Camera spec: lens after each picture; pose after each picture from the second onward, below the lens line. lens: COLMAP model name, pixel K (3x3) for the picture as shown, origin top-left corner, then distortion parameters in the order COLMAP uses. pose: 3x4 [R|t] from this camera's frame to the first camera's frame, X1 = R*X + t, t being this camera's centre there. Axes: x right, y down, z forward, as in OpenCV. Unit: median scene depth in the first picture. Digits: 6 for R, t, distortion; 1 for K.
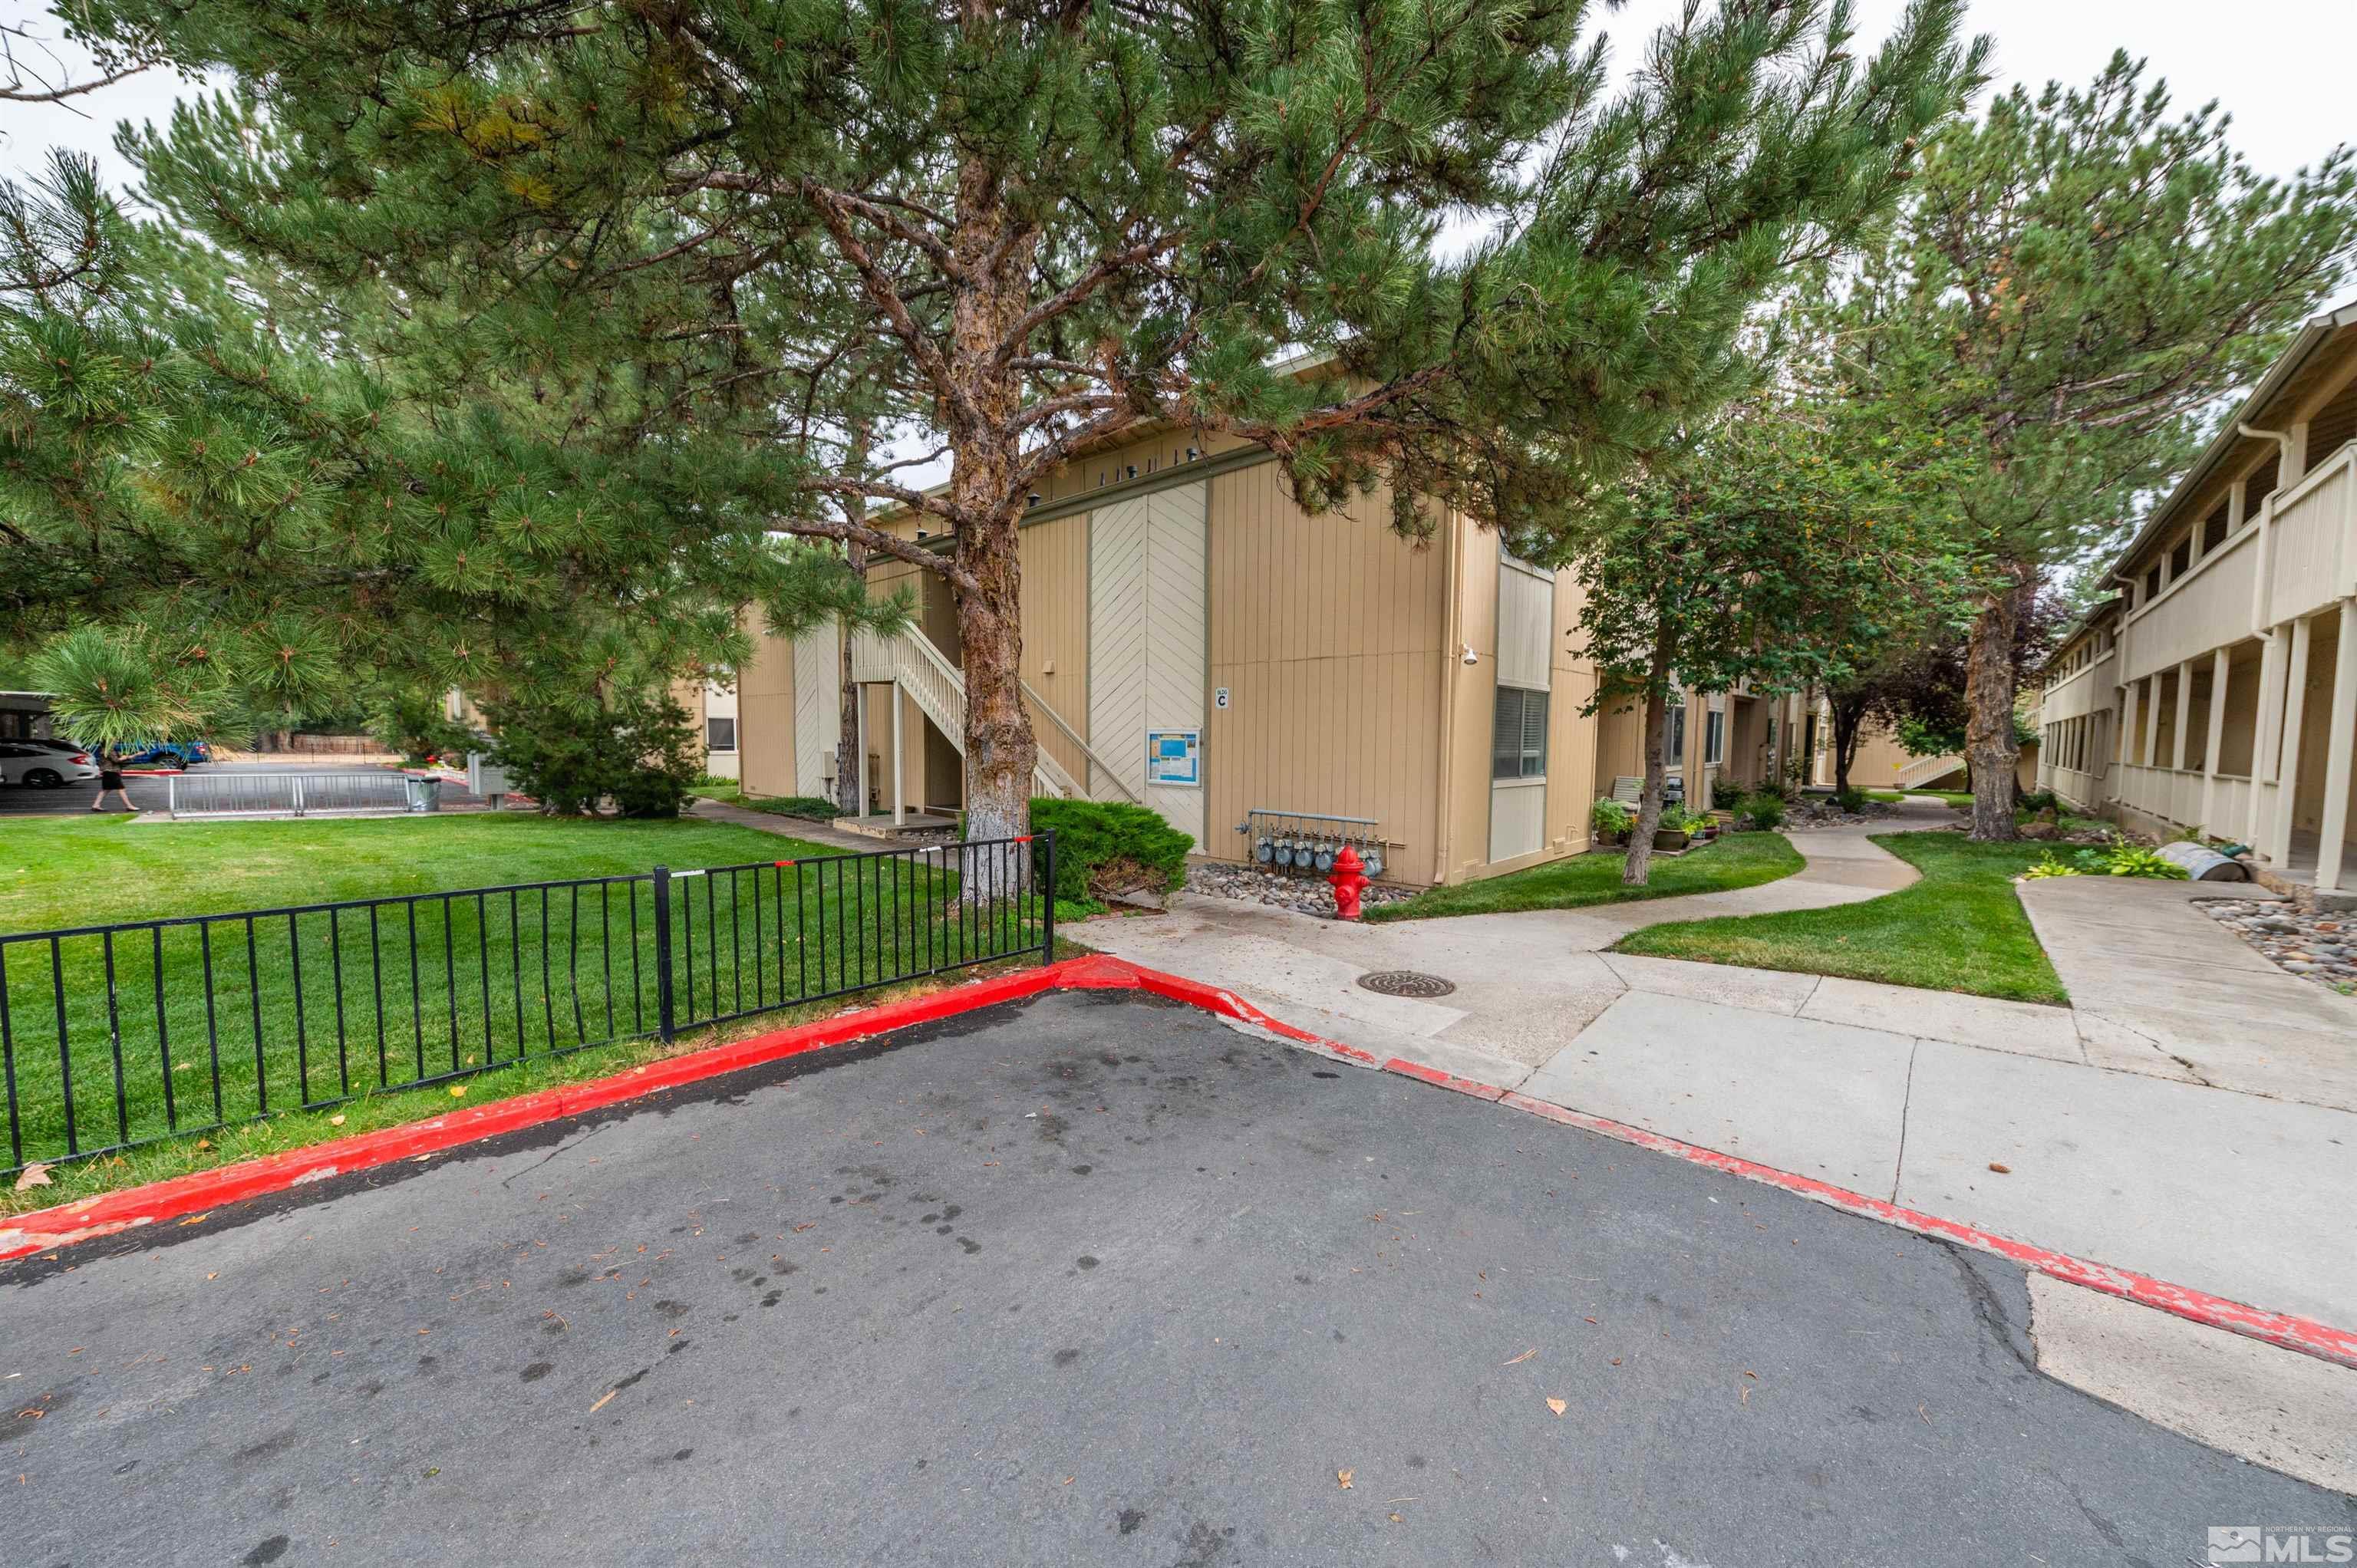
lens RADIAL K [[870.9, 0, 1174.1], [0, 870.9, 796.4], [0, 0, 1]] dist [0.001113, 0.000039]
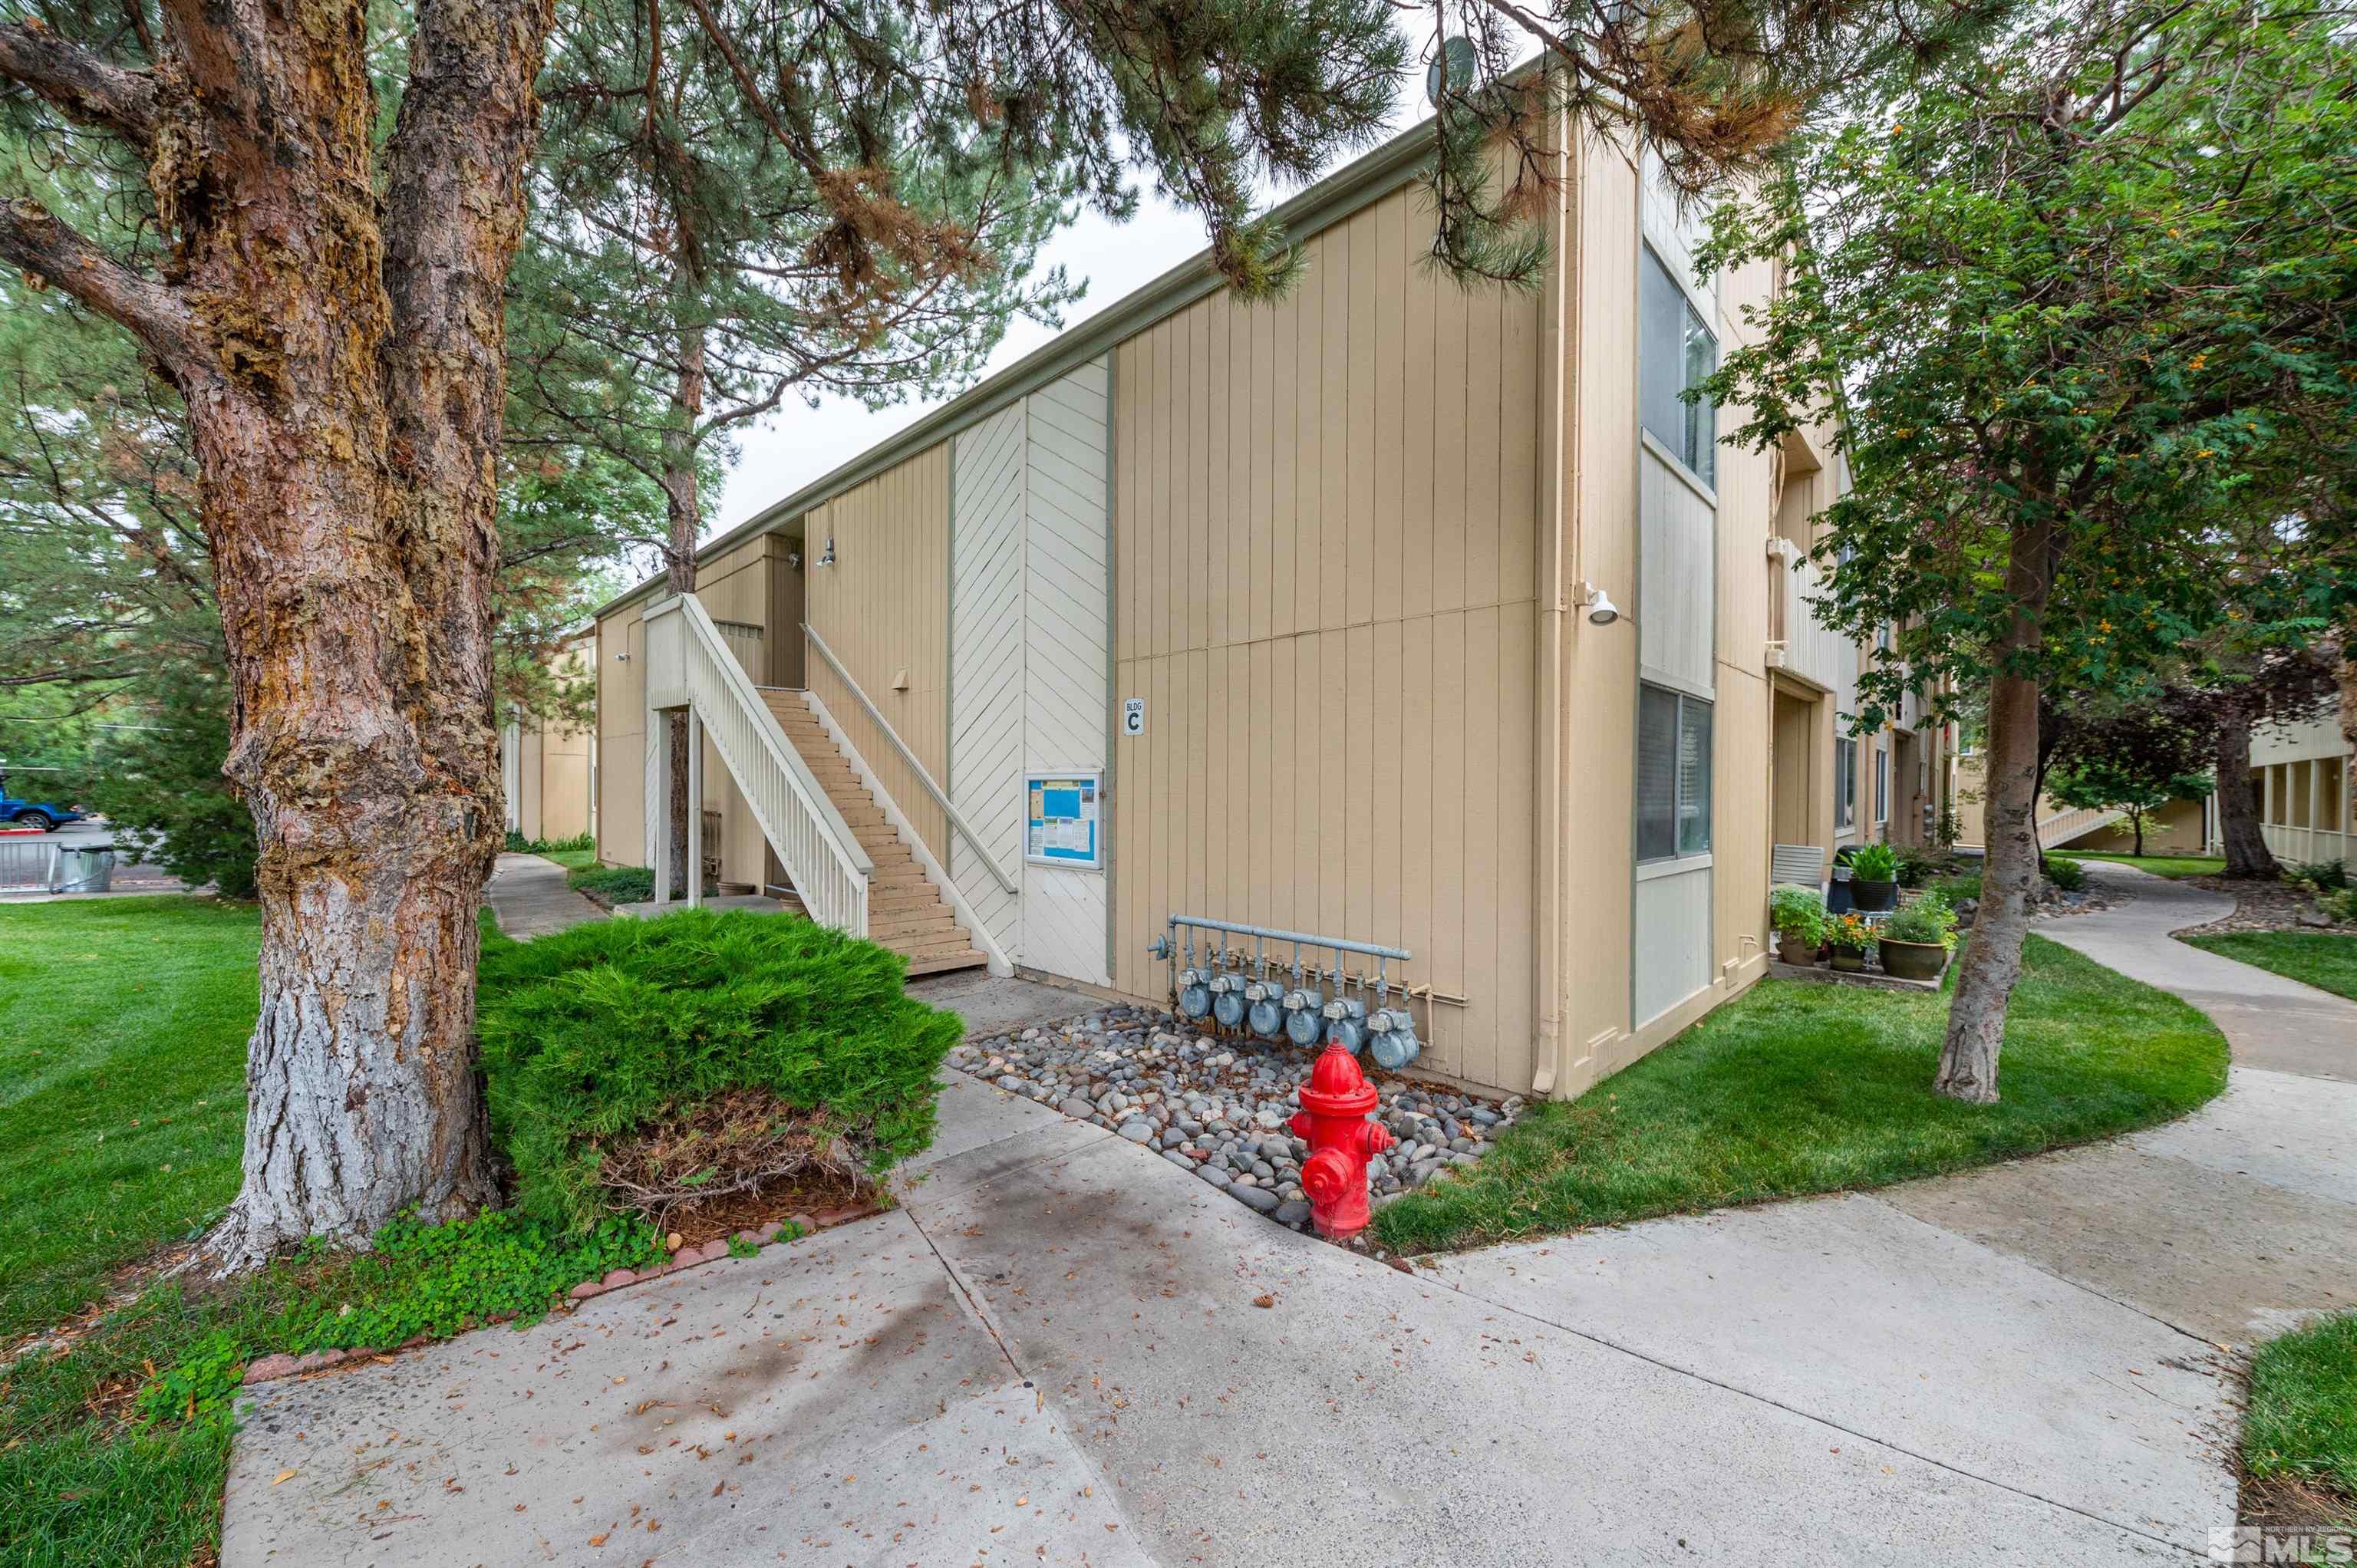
lens RADIAL K [[870.9, 0, 1182.0], [0, 870.9, 791.6], [0, 0, 1]] dist [0.001113, 0.000039]
pose [[0.999742, -0.002194, -0.022601, 0.105675], [0.000677, 0.997760, -0.066899, -0.025818], [0.022698, 0.066867, 0.997504, 0.451078]]
